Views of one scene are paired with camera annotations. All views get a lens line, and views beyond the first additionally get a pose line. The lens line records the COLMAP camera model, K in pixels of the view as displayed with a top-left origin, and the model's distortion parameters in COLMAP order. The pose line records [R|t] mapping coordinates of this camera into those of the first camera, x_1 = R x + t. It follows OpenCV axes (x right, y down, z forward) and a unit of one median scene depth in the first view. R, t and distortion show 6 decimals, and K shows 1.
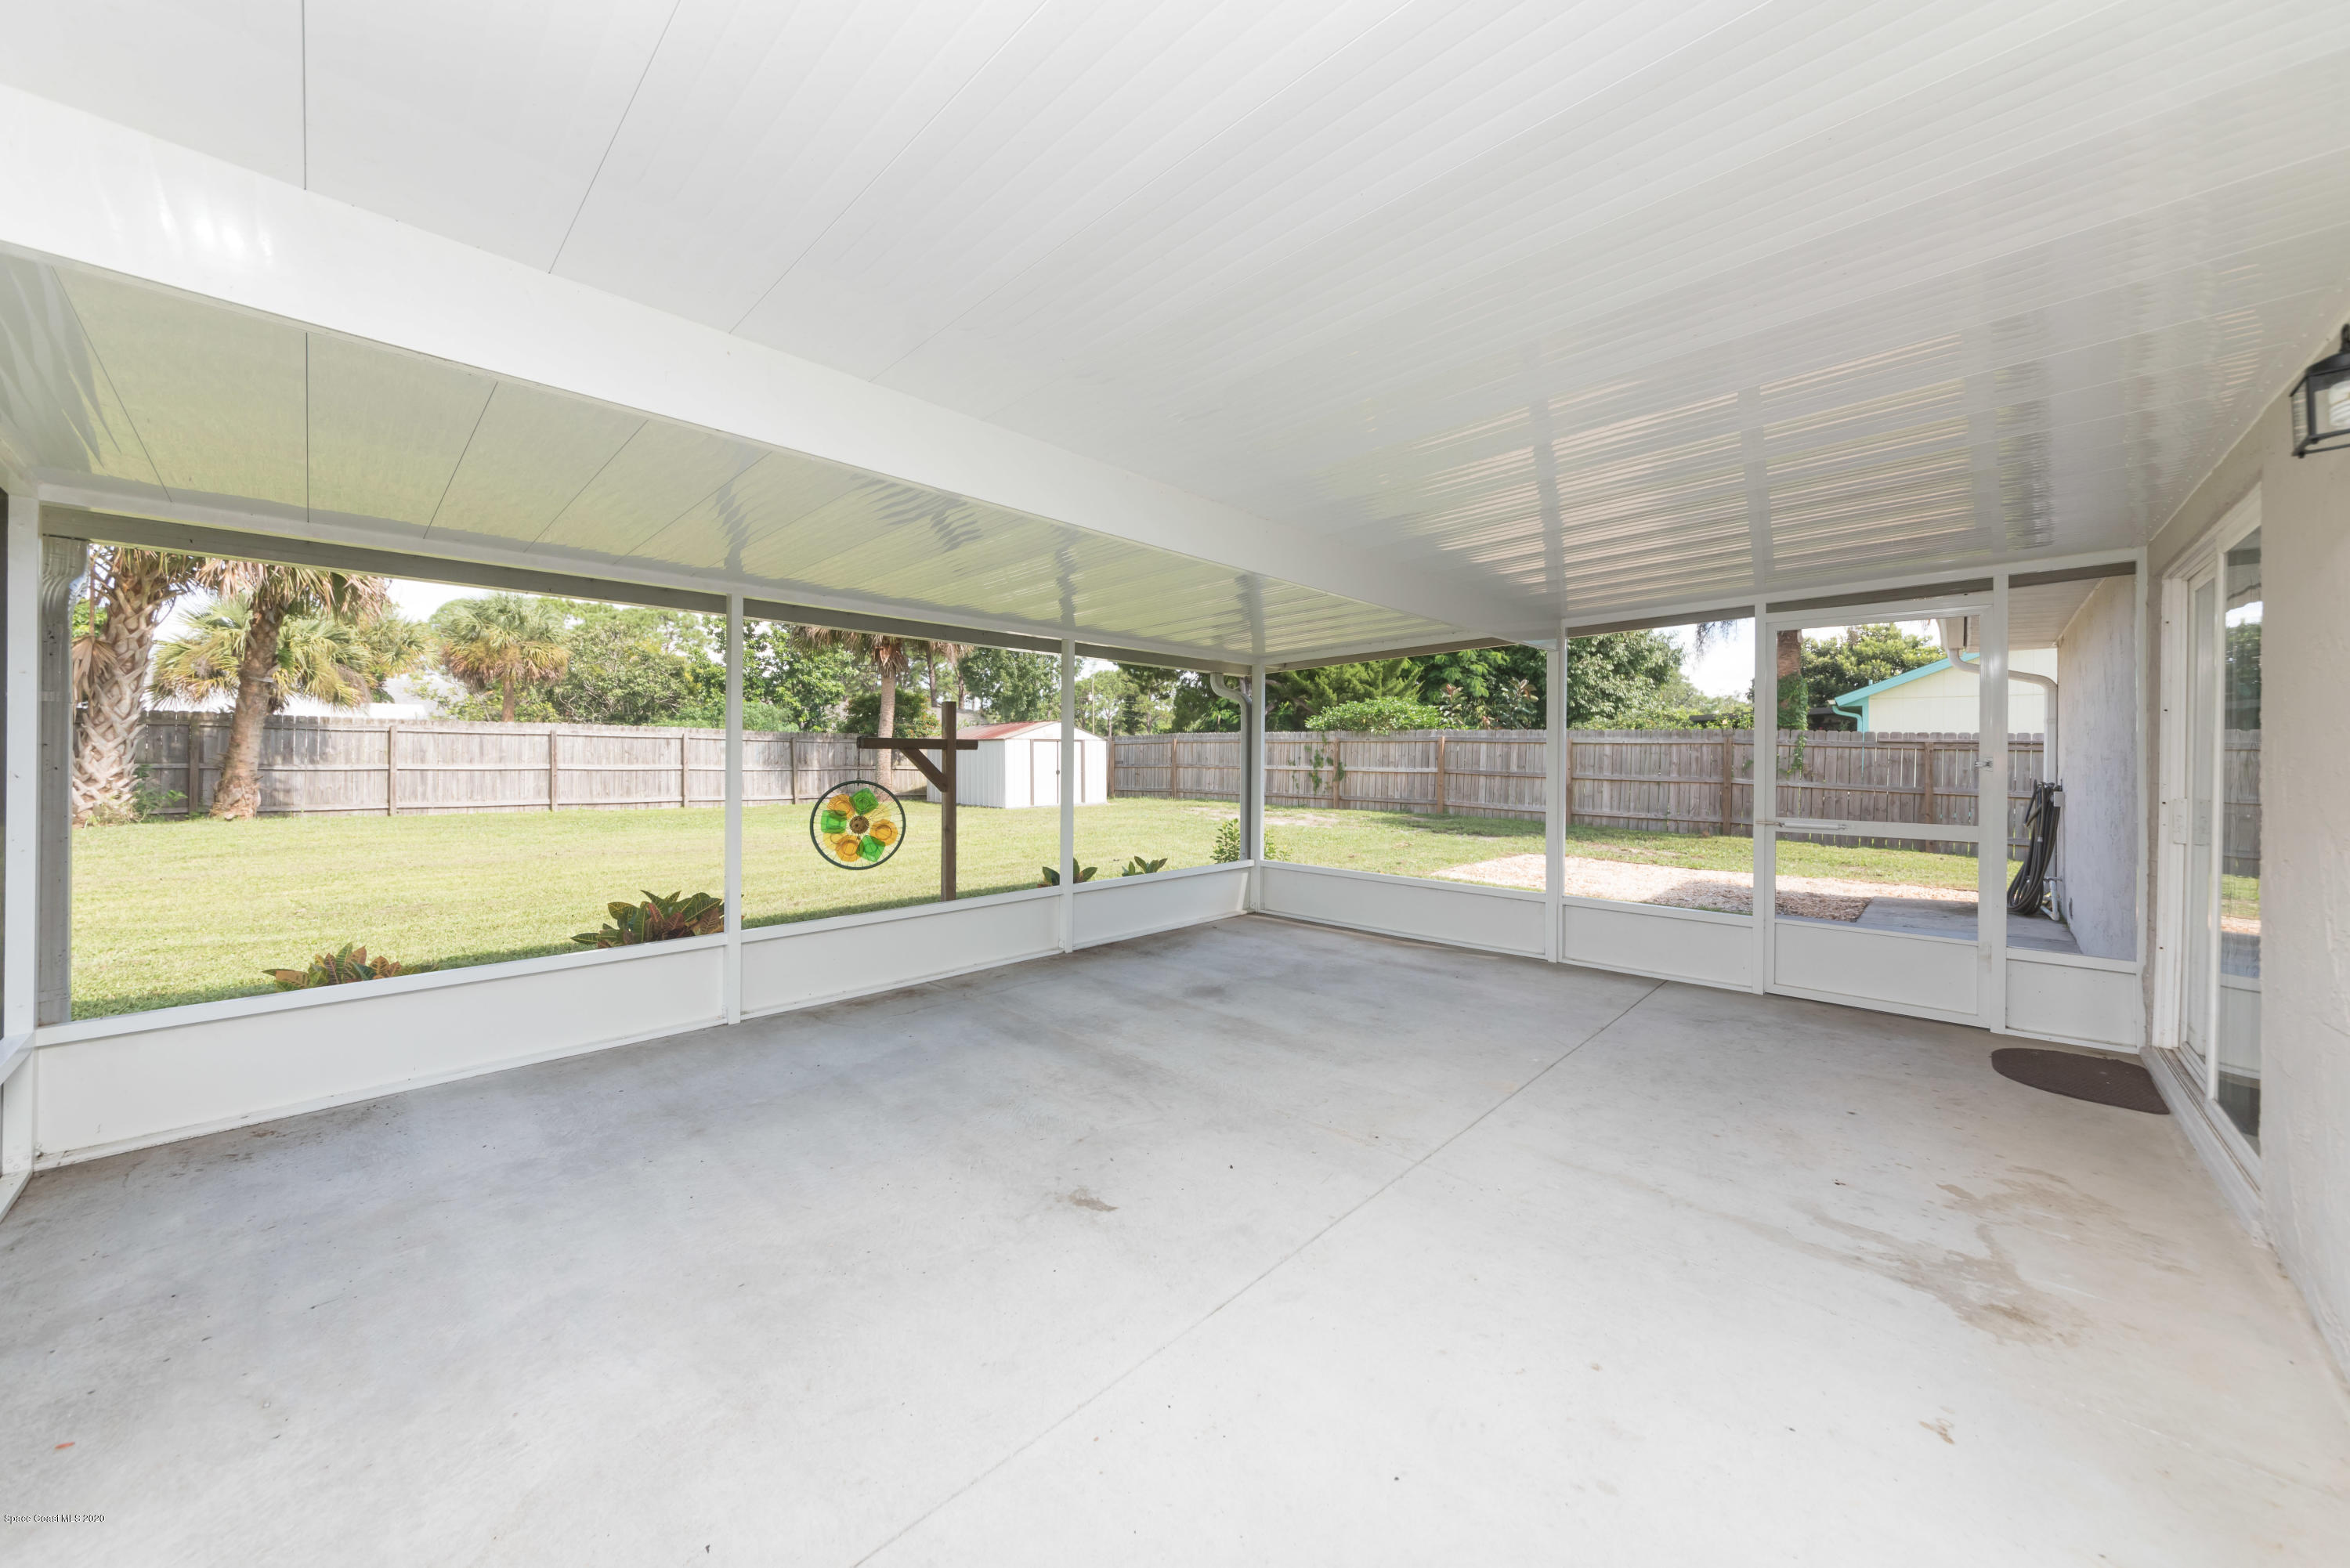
lens RADIAL K [[834.4, 0, 1176.0], [0, 834.4, 762.7], [0, 0, 1]] dist [-0.000678, 0.002120]
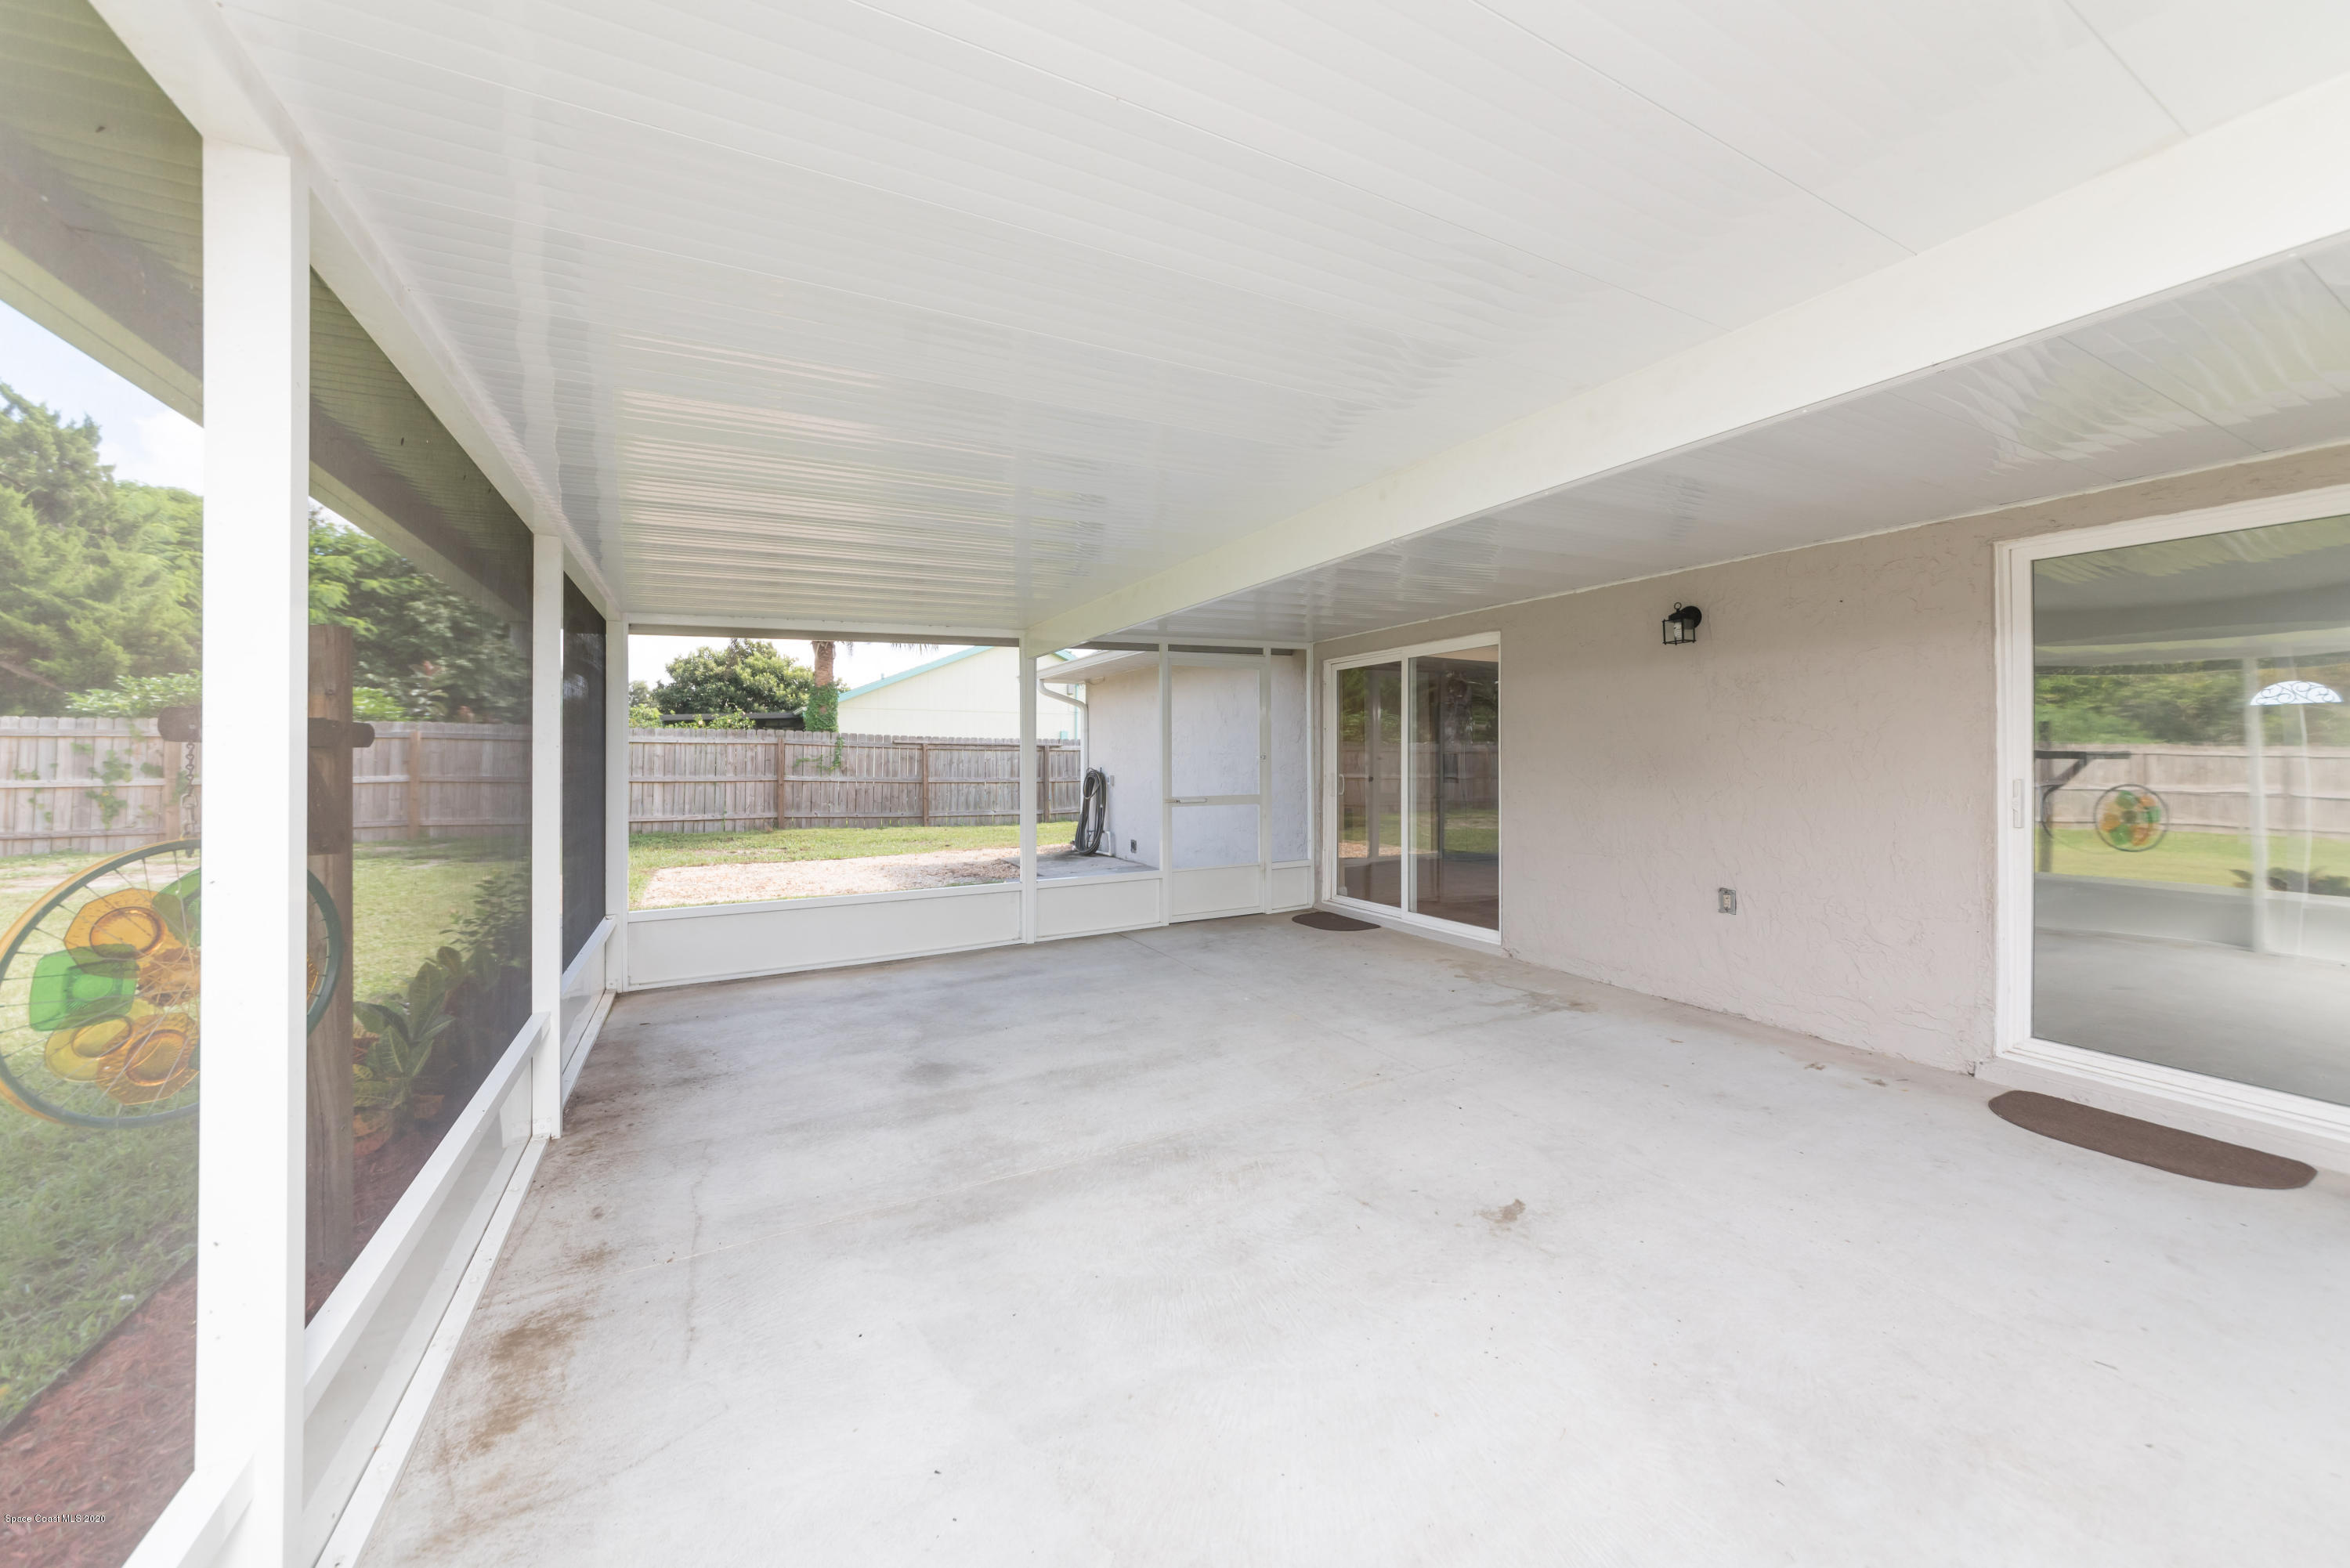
lens RADIAL K [[834.4, 0, 1172.1], [0, 834.4, 749.8], [0, 0, 1]] dist [-0.000678, 0.002120]
pose [[0.309749, -0.000975, 0.950818, -0.198193], [0.015886, 0.999865, -0.004150, -0.002520], [-0.950686, 0.016390, 0.309723, 0.183189]]
